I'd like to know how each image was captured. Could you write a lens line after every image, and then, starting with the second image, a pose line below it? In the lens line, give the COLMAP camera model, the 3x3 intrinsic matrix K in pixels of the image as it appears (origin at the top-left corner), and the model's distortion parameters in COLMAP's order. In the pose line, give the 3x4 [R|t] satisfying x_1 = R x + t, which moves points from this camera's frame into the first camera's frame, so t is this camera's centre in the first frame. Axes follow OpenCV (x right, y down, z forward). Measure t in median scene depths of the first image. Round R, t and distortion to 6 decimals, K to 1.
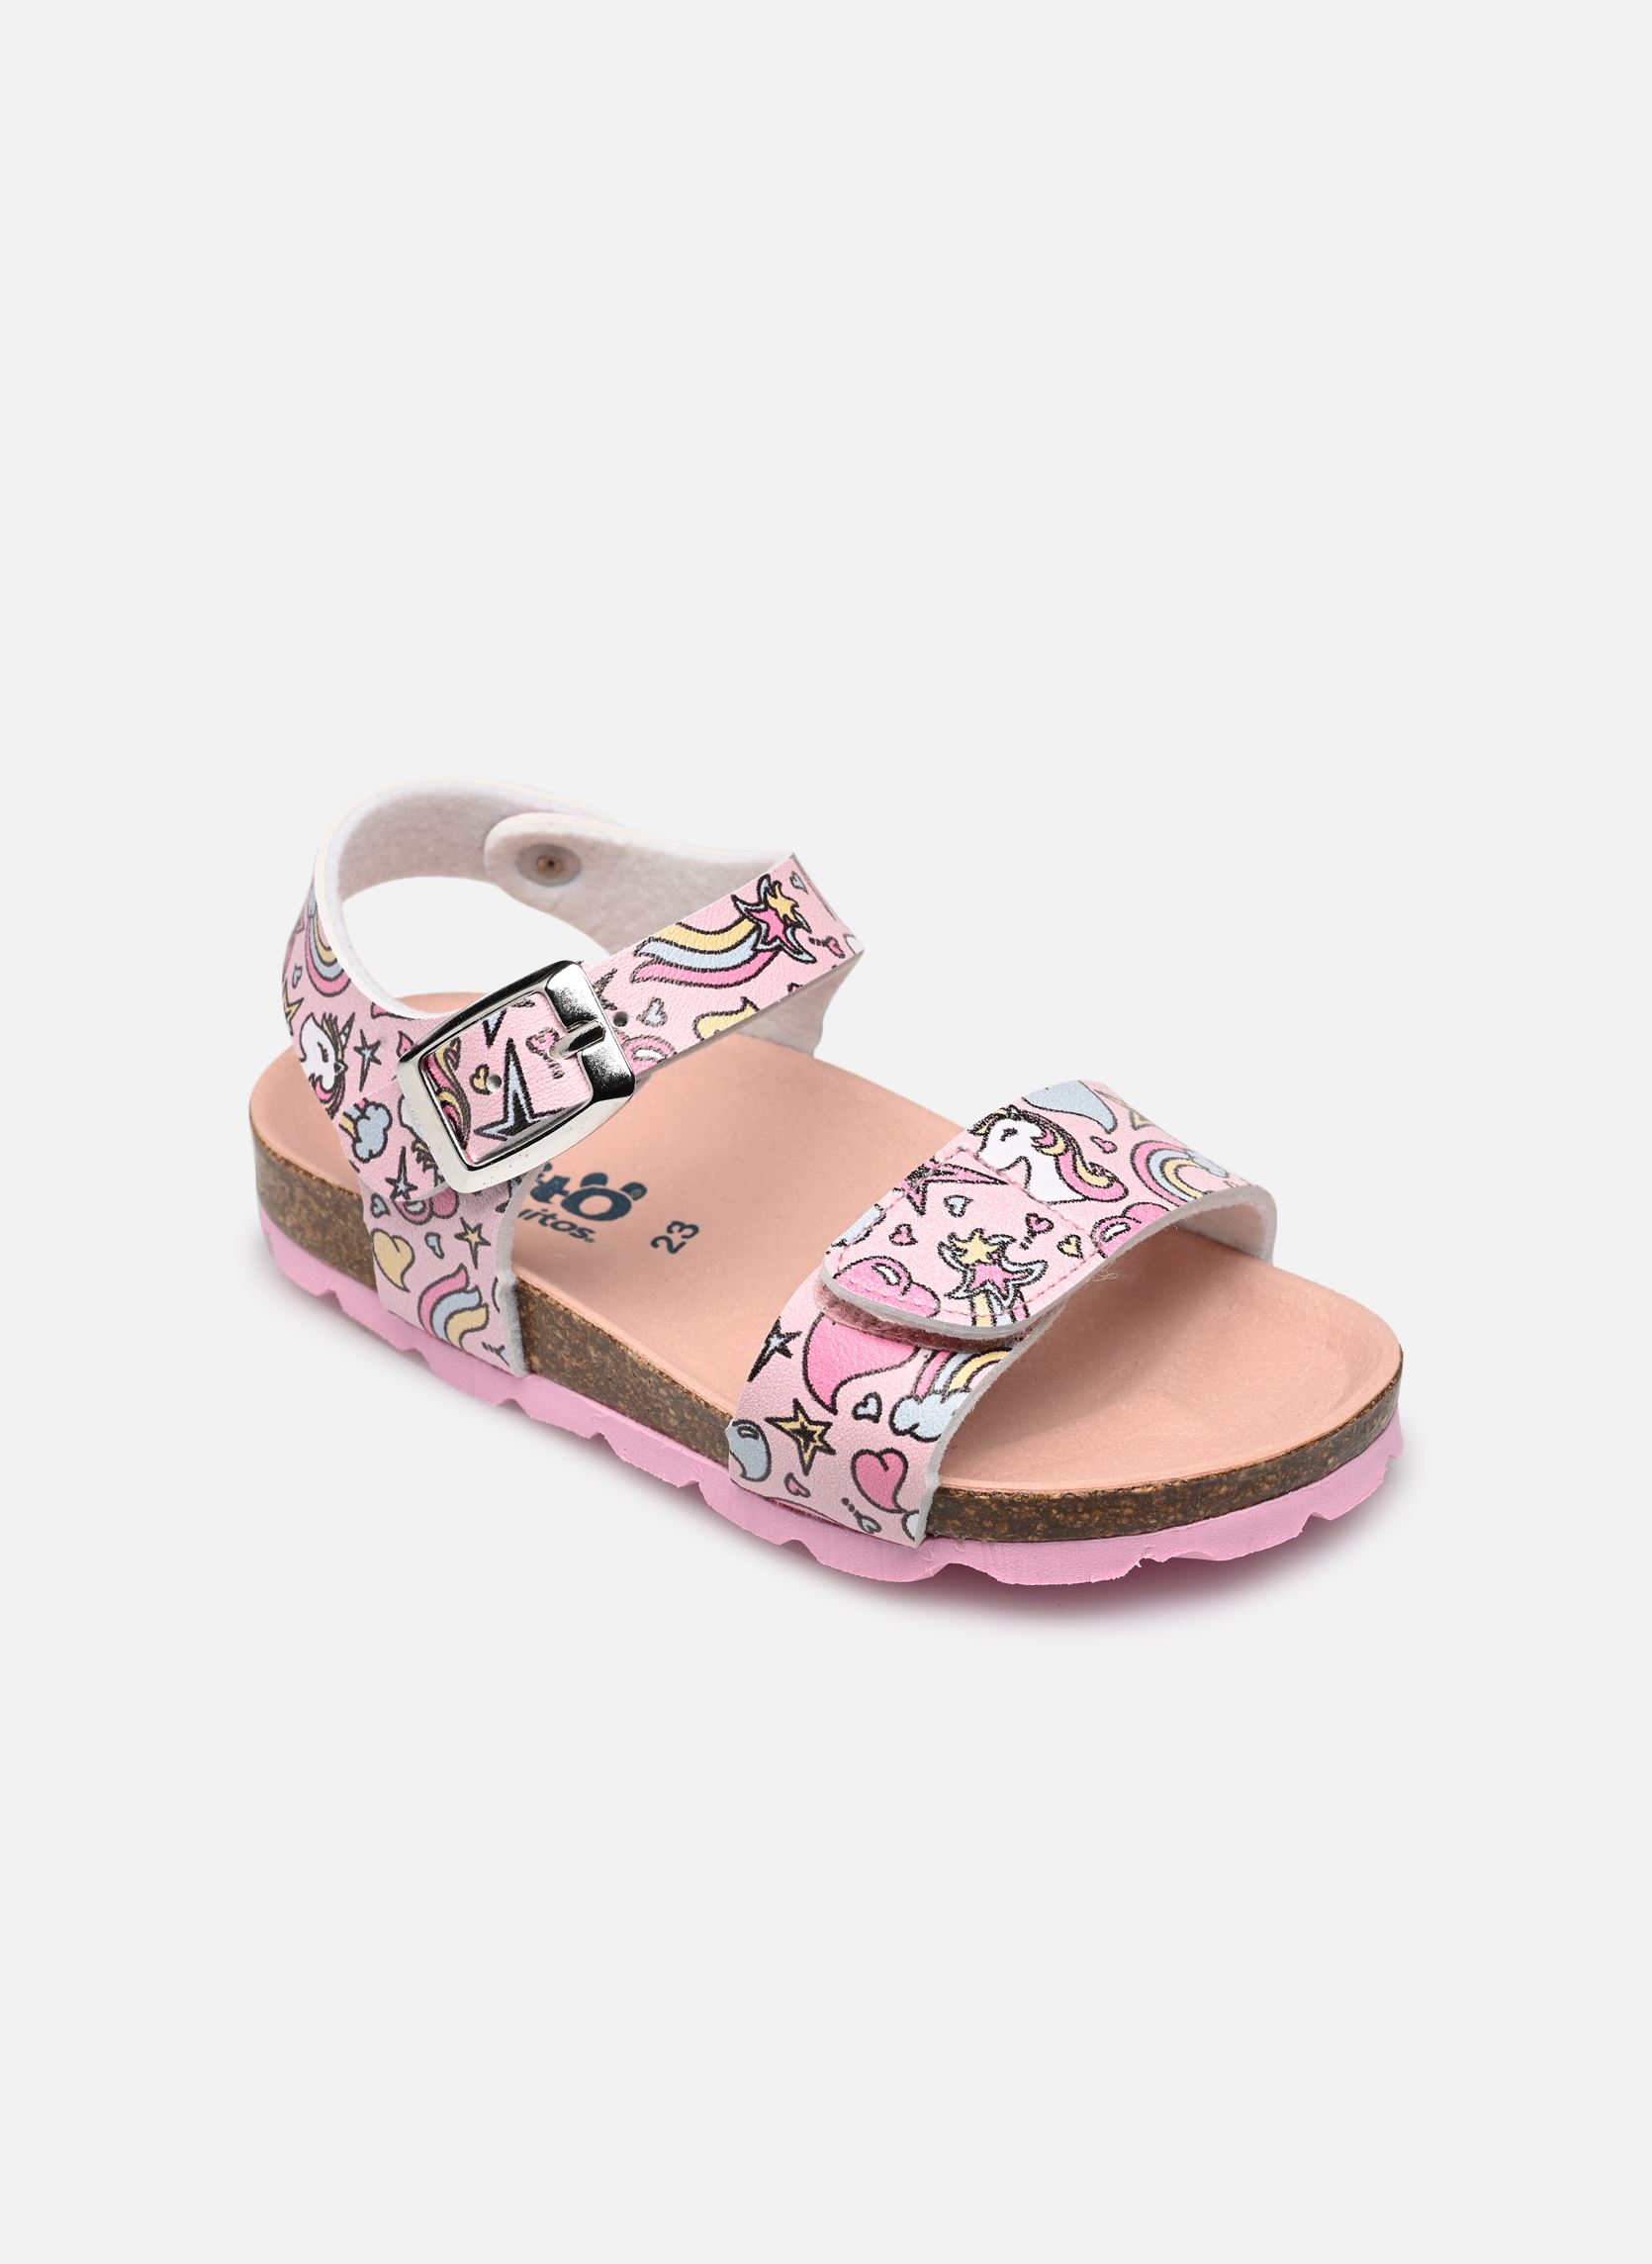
lens RADIAL K [[7214.8, 0, 825.7], [0, 7214.8, 1131.6], [0, 0, 1]] dist [-0.239789, 0.000000]
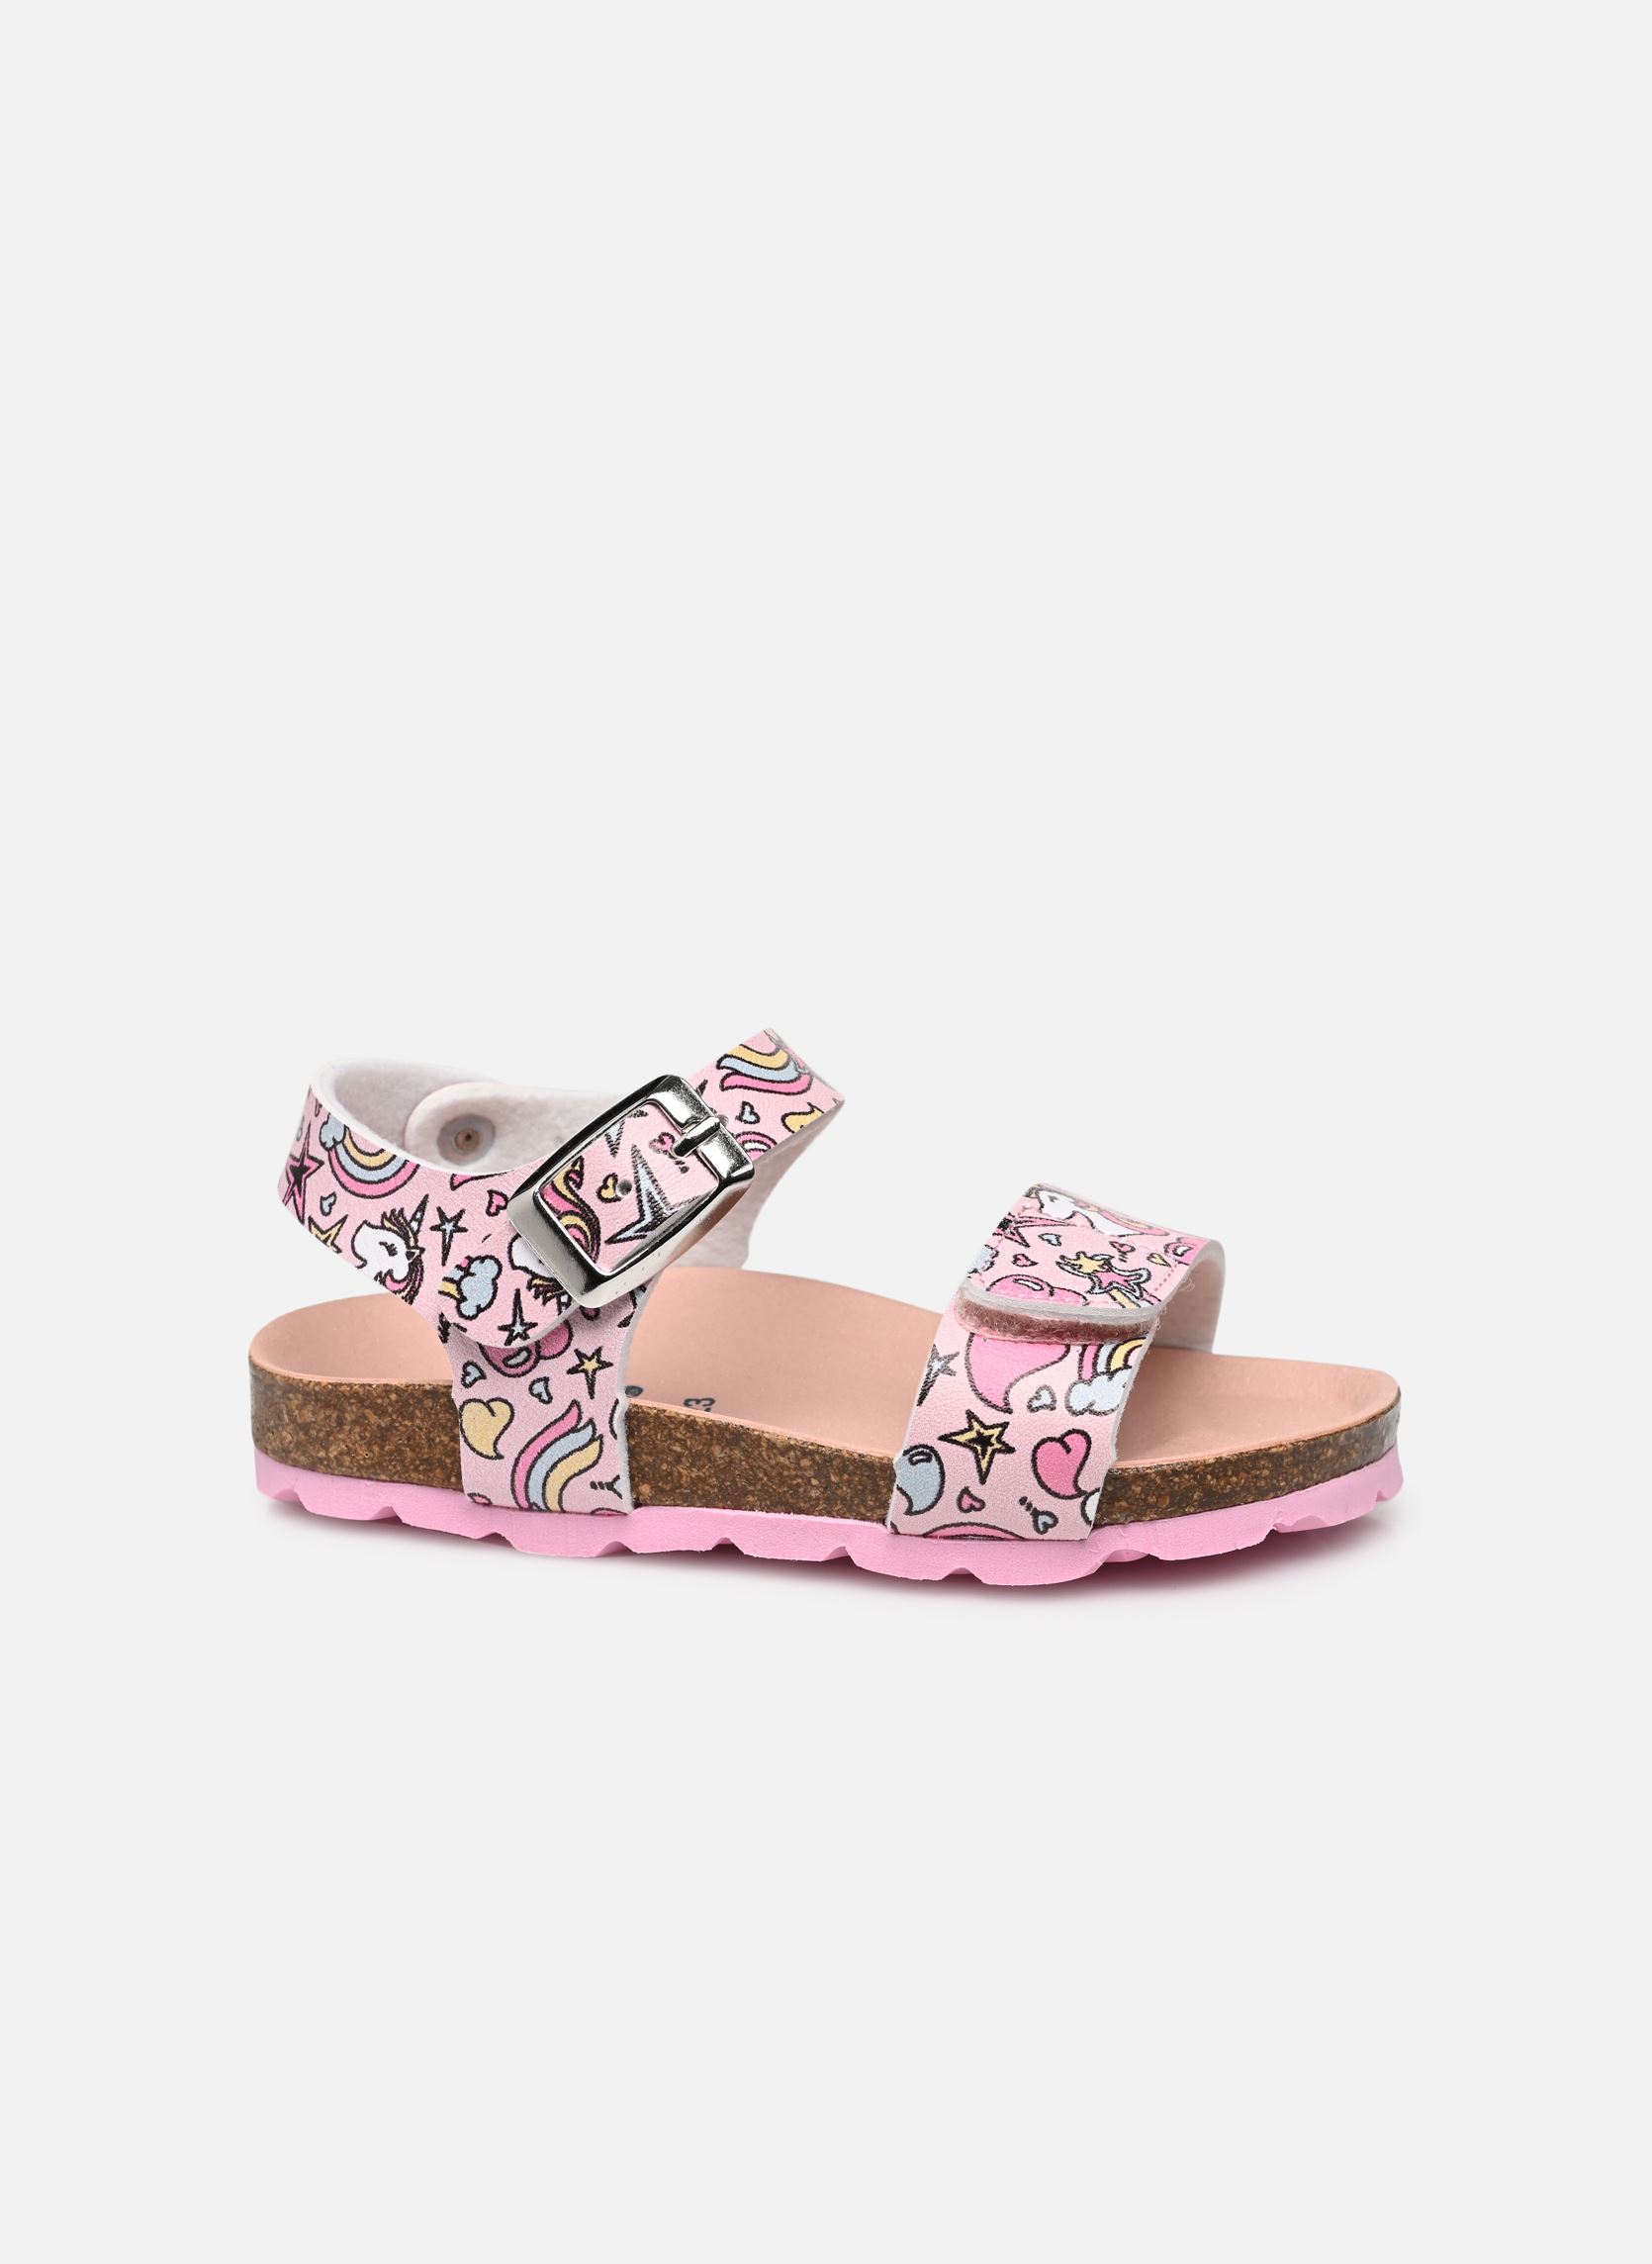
lens RADIAL K [[7214.8, 0, 825.9], [0, 7214.8, 1131.5], [0, 0, 1]] dist [-0.239789, 0.000000]
pose [[0.918792, -0.093261, 0.383568, -0.430453], [0.206462, 0.941721, -0.265584, 0.277565], [-0.336445, 0.323208, 0.884500, 0.028932]]
